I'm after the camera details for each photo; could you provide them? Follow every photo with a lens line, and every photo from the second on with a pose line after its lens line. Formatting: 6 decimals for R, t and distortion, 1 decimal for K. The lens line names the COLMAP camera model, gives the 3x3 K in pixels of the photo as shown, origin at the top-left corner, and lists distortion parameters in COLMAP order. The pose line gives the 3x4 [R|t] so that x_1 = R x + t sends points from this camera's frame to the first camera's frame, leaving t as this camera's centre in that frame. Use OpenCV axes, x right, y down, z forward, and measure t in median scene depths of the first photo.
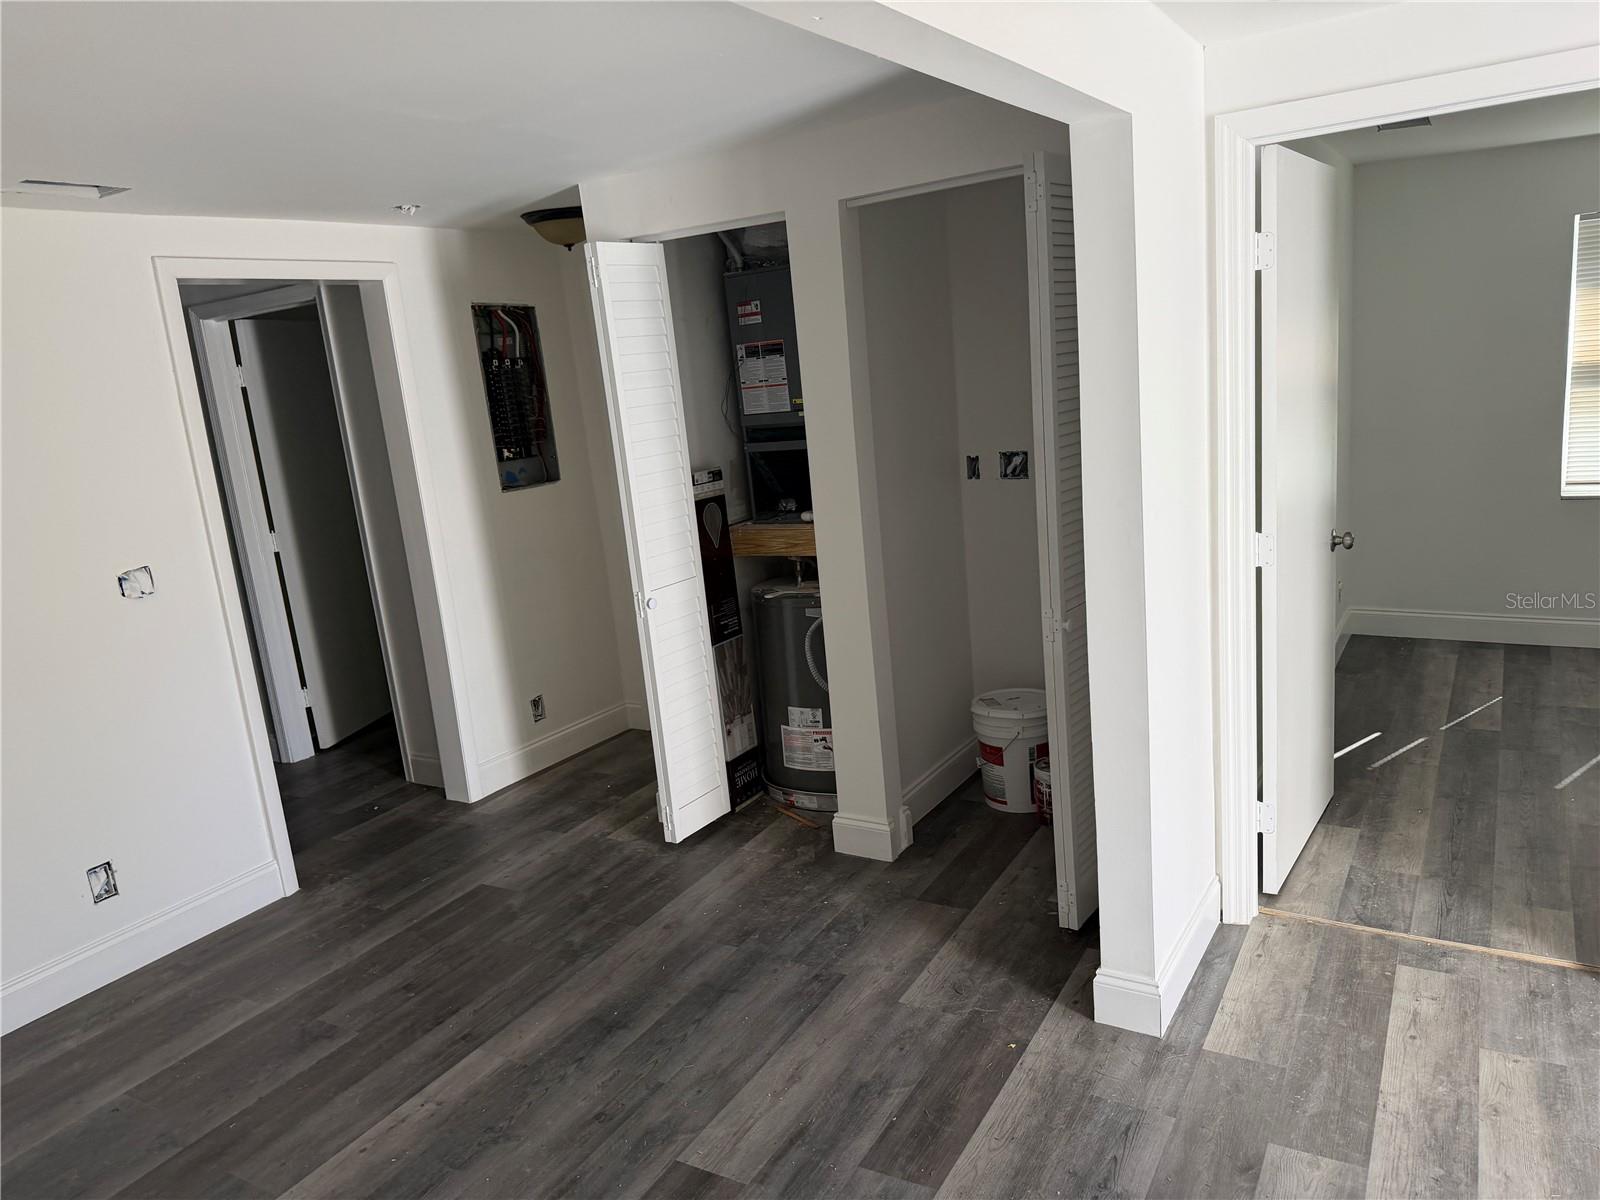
lens RADIAL K [[1124.6, 0, 805.5], [0, 1124.6, 602.6], [0, 0, 1]] dist [0.069398, -0.101625]
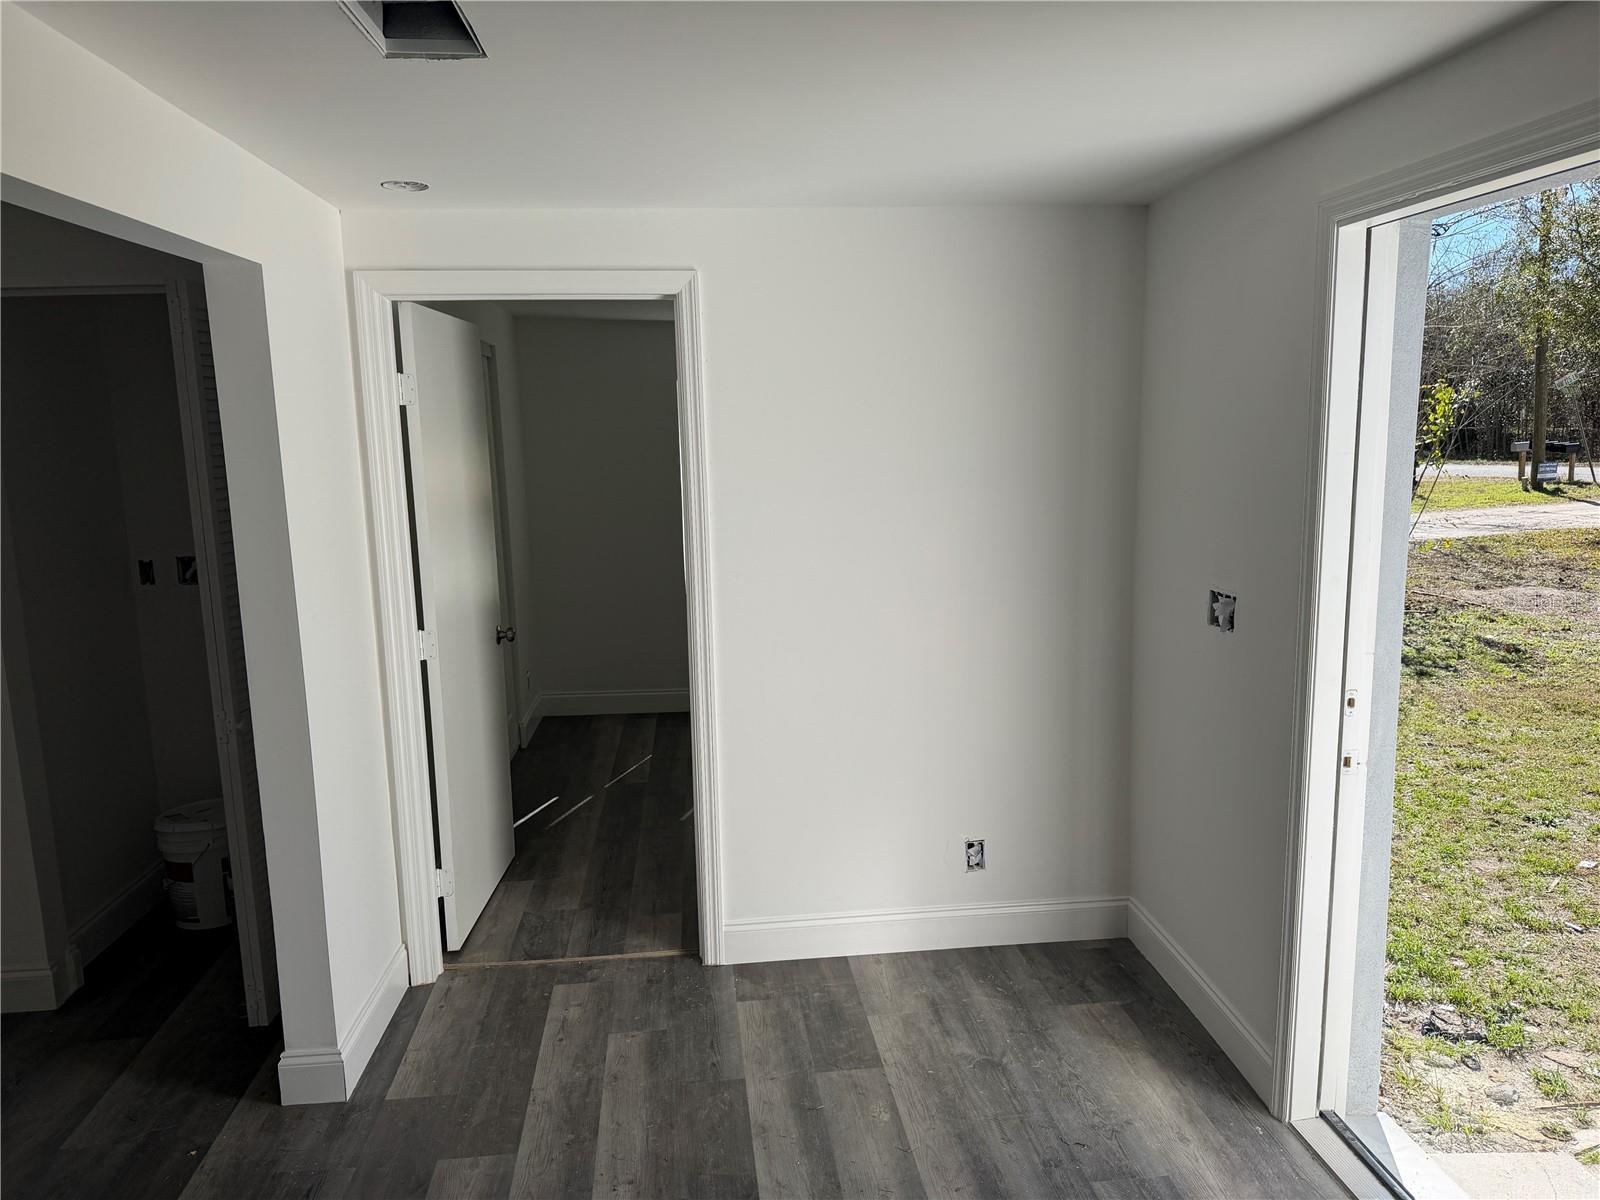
lens RADIAL K [[1132.8, 0, 804.6], [0, 1132.8, 604.0], [0, 0, 1]] dist [0.026420, -0.036777]
pose [[0.798793, -0.026031, 0.601043, 0.020336], [0.077580, 0.995179, -0.060003, 0.010345], [-0.596583, 0.094559, 0.796961, -0.136527]]
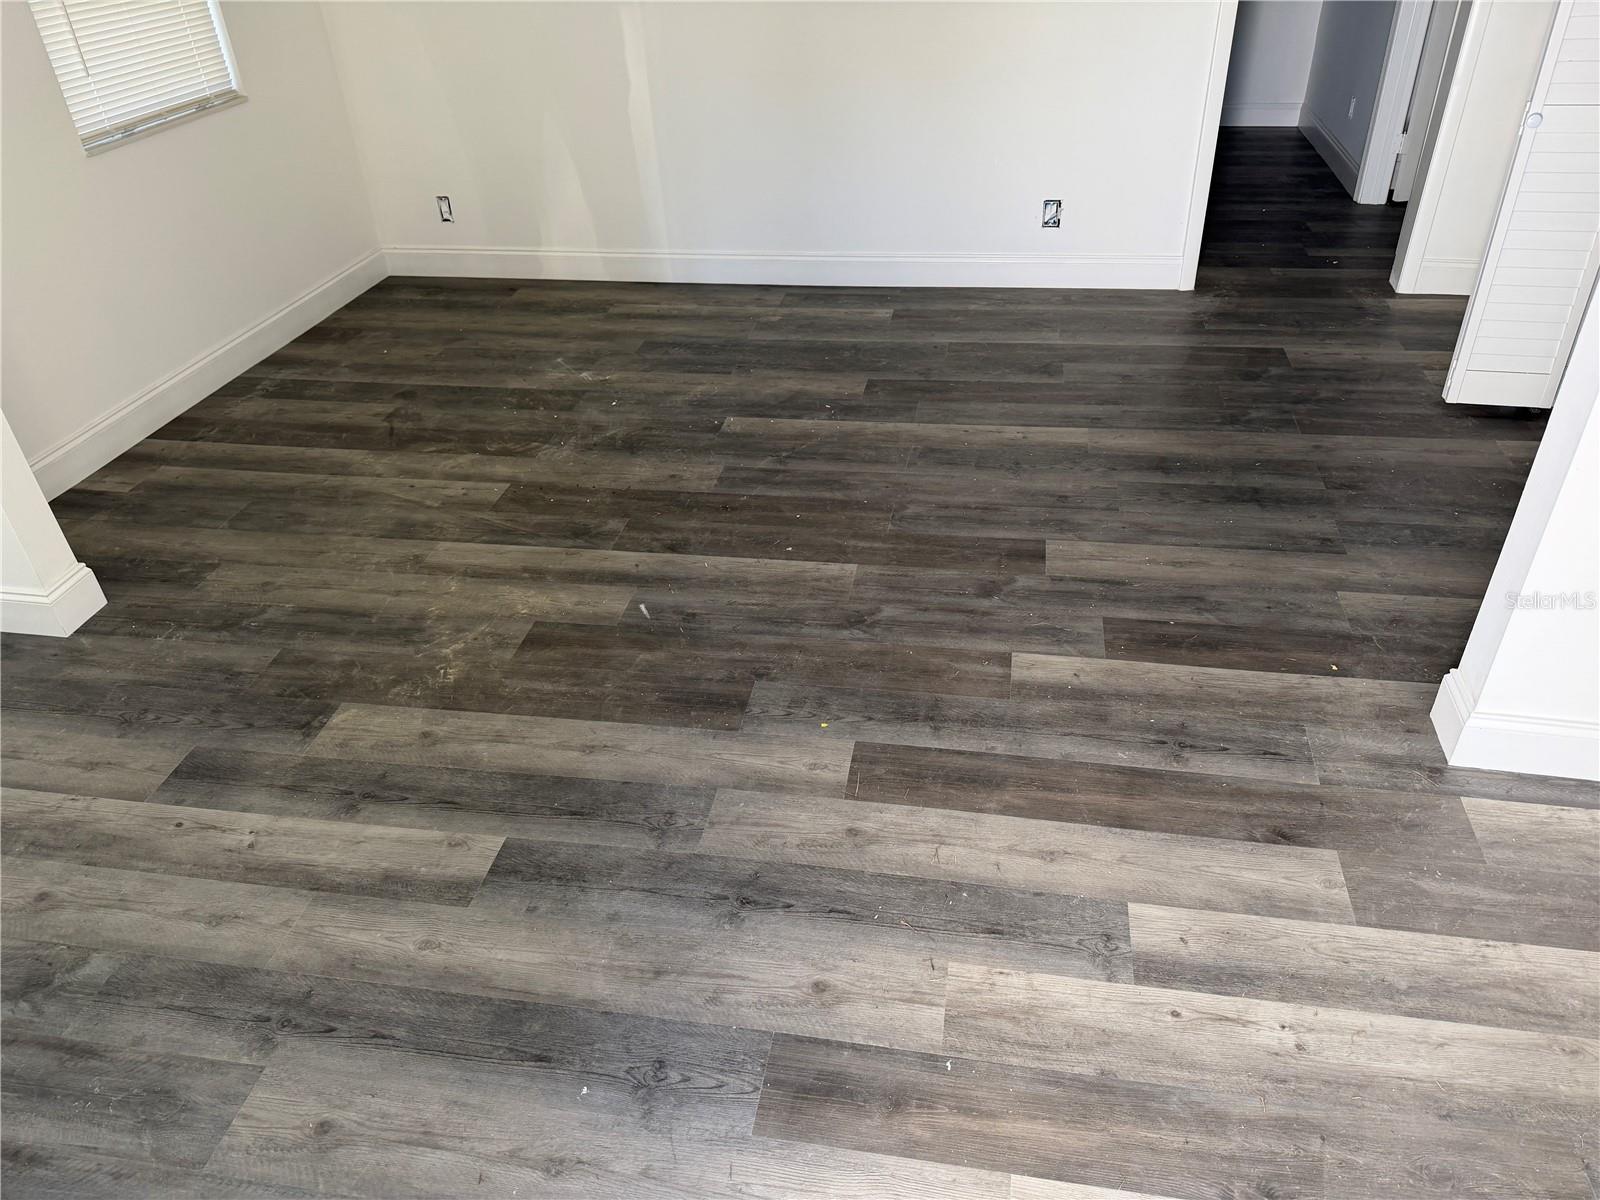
lens RADIAL K [[1132.8, 0, 804.6], [0, 1132.8, 604.0], [0, 0, 1]] dist [0.026420, -0.036777]
pose [[0.352906, 0.593230, -0.723558, 0.591503], [-0.189558, 0.802608, 0.565586, -0.101303], [0.916256, -0.062442, 0.395697, 0.172067]]
